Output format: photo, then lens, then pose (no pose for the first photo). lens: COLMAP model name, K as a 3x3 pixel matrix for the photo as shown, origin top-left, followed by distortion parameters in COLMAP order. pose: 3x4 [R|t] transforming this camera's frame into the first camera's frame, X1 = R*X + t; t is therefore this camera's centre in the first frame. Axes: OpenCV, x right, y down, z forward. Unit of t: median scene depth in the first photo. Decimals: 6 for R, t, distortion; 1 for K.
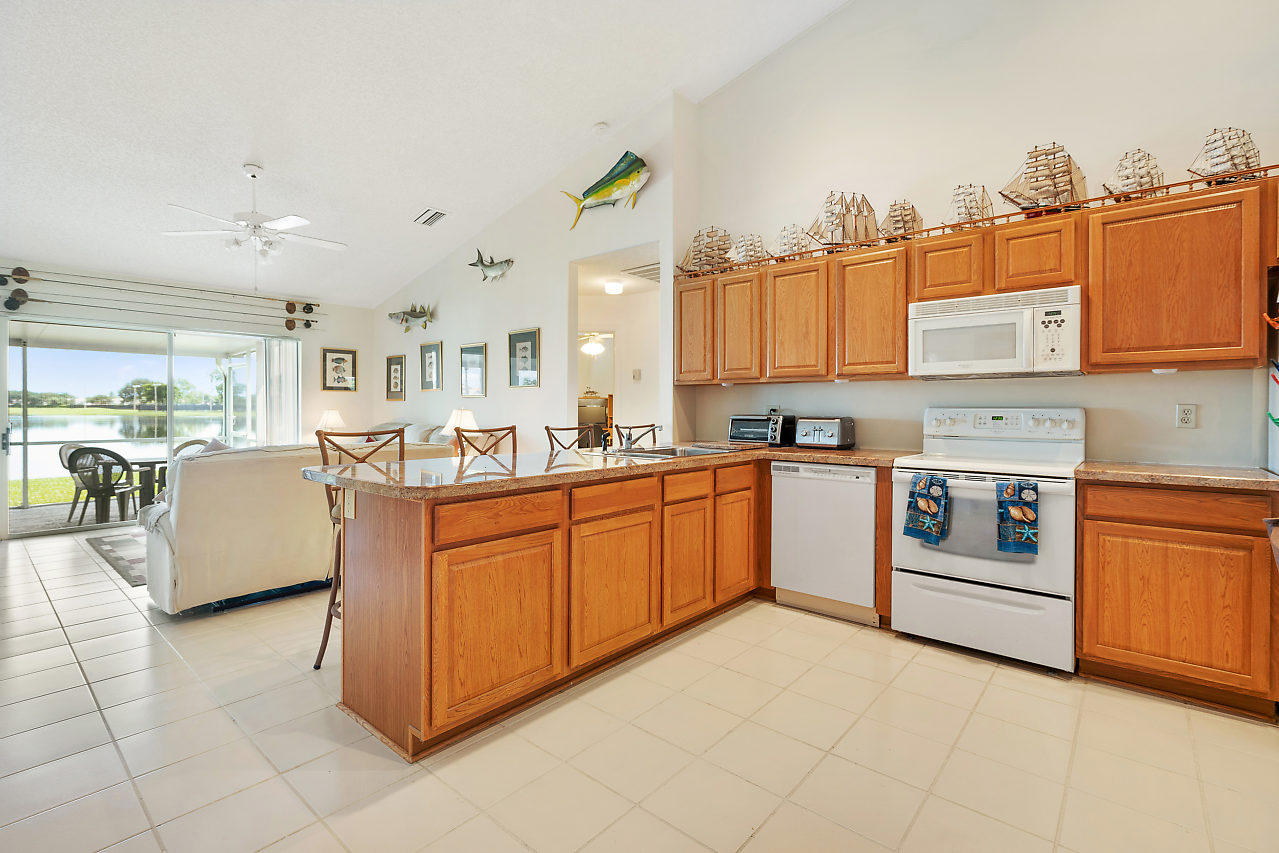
lens RADIAL K [[588.7, 0, 632.8], [0, 588.7, 403.3], [0, 0, 1]] dist [-0.000240, -0.000019]
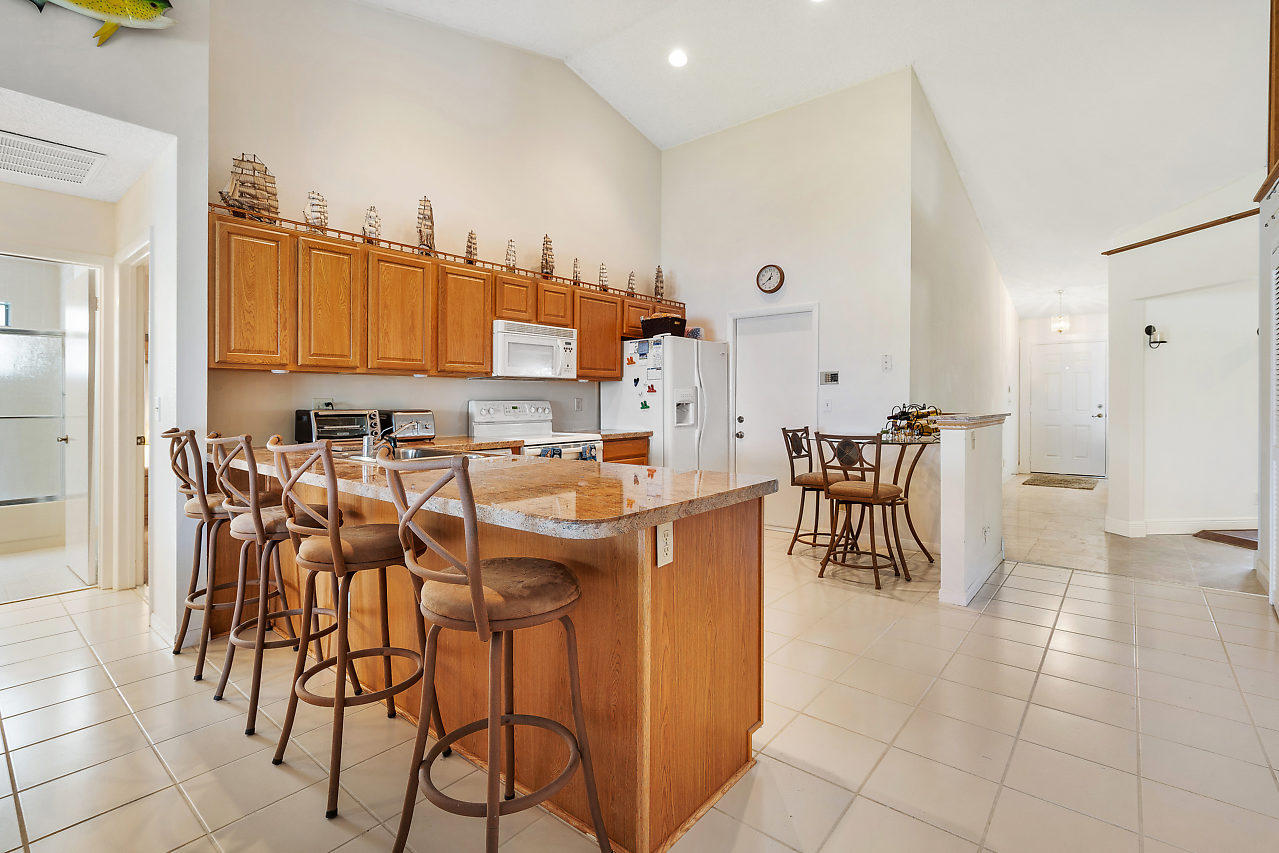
lens RADIAL K [[588.7, 0, 632.8], [0, 588.7, 403.3], [0, 0, 1]] dist [-0.000240, -0.000019]
pose [[-0.012212, -0.005665, 0.999909, -0.804317], [-0.003933, 0.999976, 0.005618, 0.004610], [-0.999918, -0.003864, -0.012233, 0.710034]]
